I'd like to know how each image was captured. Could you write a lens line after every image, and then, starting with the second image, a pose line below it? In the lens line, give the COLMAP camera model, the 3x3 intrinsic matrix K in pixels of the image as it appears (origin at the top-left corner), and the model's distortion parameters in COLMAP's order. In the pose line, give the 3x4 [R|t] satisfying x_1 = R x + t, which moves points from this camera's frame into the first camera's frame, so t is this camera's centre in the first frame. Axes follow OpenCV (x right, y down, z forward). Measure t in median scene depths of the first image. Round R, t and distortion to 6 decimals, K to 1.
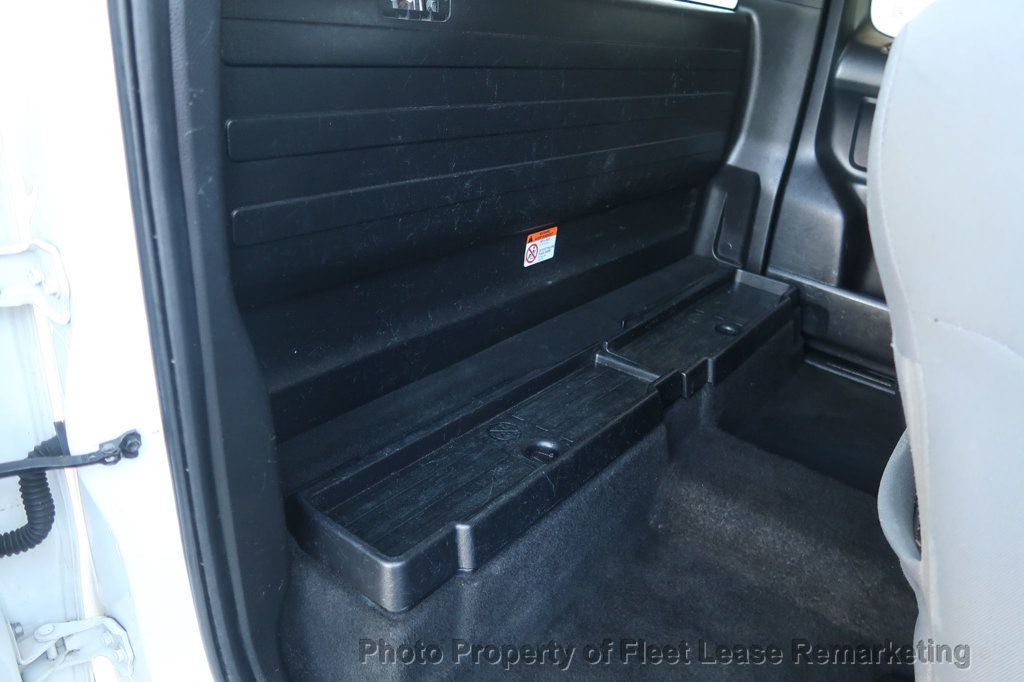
lens RADIAL K [[711.6, 0, 507.8], [0, 711.6, 340.1], [0, 0, 1]] dist [-0.015261, -0.001184]
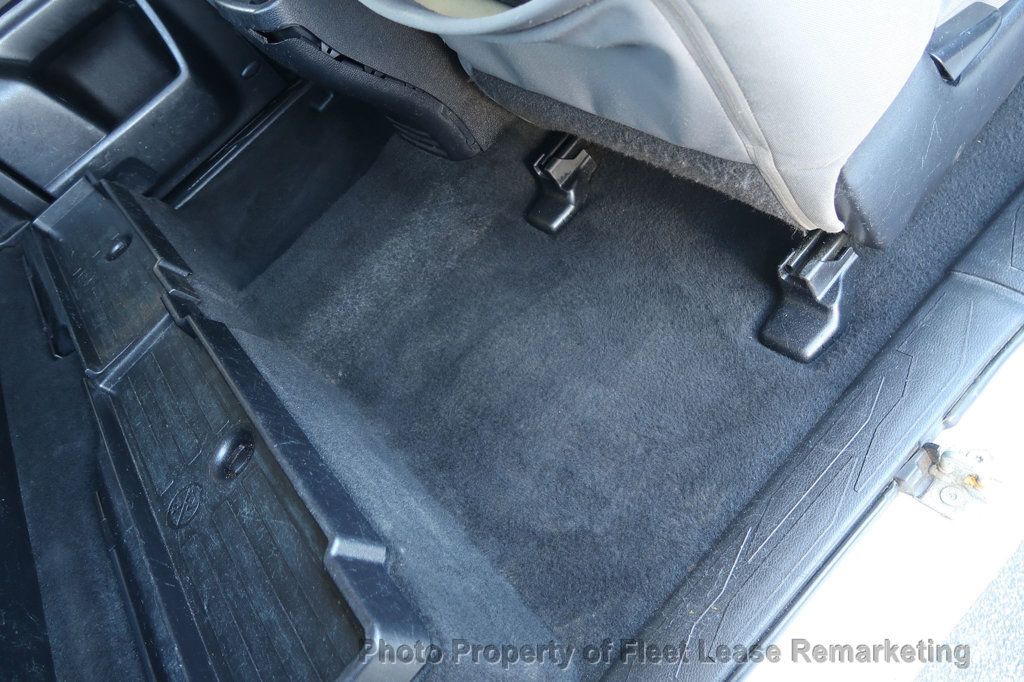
lens RADIAL K [[711.6, 0, 507.8], [0, 711.6, 340.1], [0, 0, 1]] dist [-0.015261, -0.001184]
pose [[0.133126, -0.879388, 0.457115, -0.192837], [0.788542, 0.373383, 0.488658, -0.038202], [-0.600399, 0.295401, 0.743142, 0.285546]]
